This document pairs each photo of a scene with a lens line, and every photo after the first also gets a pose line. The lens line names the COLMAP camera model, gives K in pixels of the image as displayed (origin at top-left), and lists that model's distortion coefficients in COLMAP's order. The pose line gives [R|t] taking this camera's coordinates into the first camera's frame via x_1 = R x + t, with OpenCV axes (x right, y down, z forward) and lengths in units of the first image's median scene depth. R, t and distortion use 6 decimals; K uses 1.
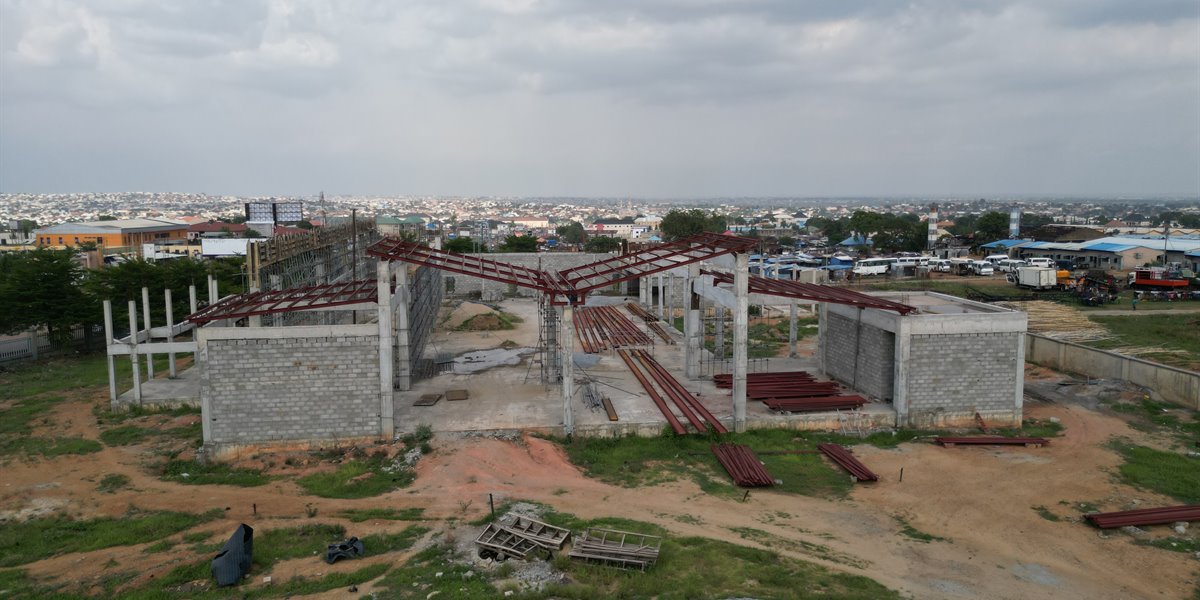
lens RADIAL K [[846.6, 0, 600.0], [0, 846.6, 300.0], [0, 0, 1]] dist [0.090982, -0.099202]
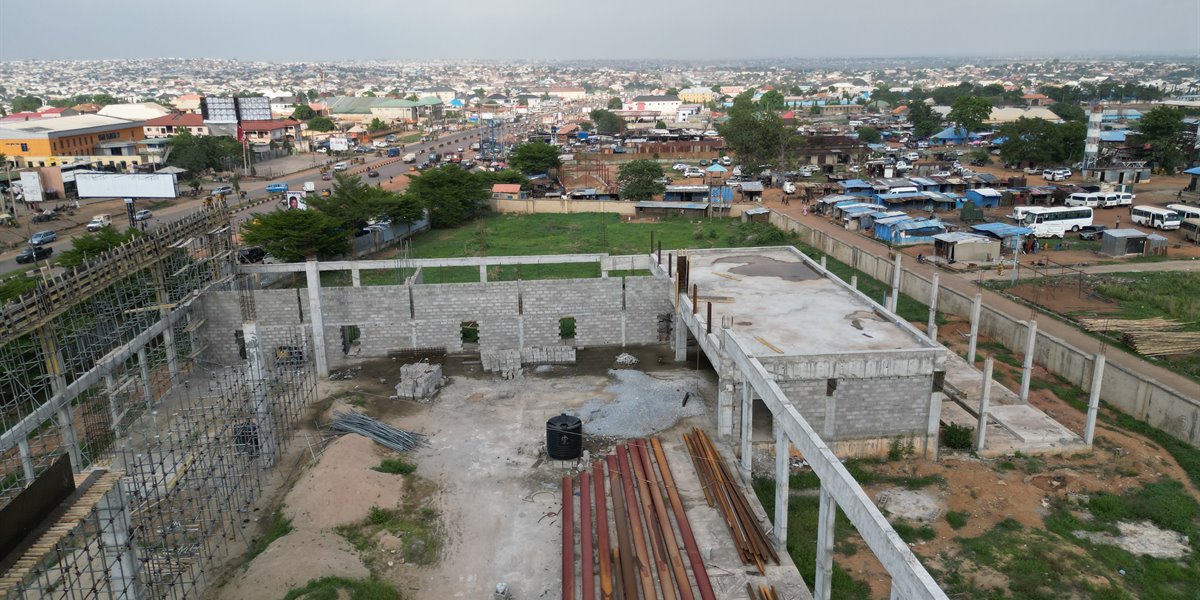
lens RADIAL K [[848.4, 0, 600.0], [0, 848.4, 300.0], [0, 0, 1]] dist [0.072986, -0.075074]
pose [[0.998862, 0.006004, -0.047305, 0.007740], [0.001370, 0.988019, 0.154324, -0.271502], [0.047665, -0.154213, 0.986887, 1.056094]]
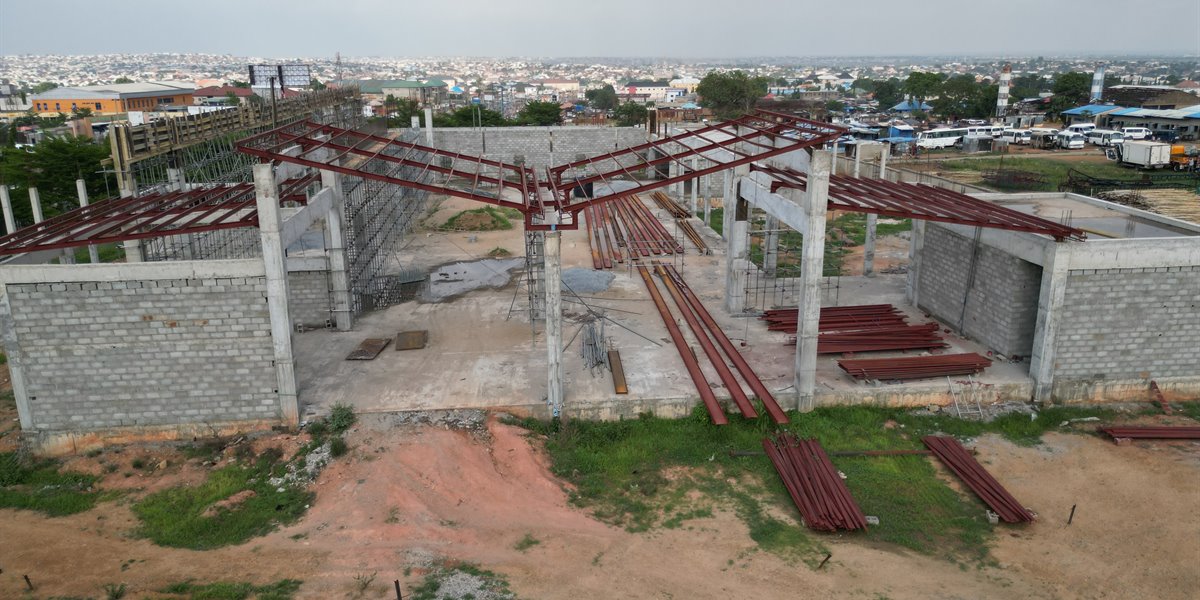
lens RADIAL K [[848.4, 0, 600.0], [0, 848.4, 300.0], [0, 0, 1]] dist [0.072986, -0.075074]
pose [[0.999243, 0.007230, -0.038229, 0.023527], [-0.001187, 0.987788, 0.155801, -0.039870], [0.038888, -0.155638, 0.987048, 0.312573]]
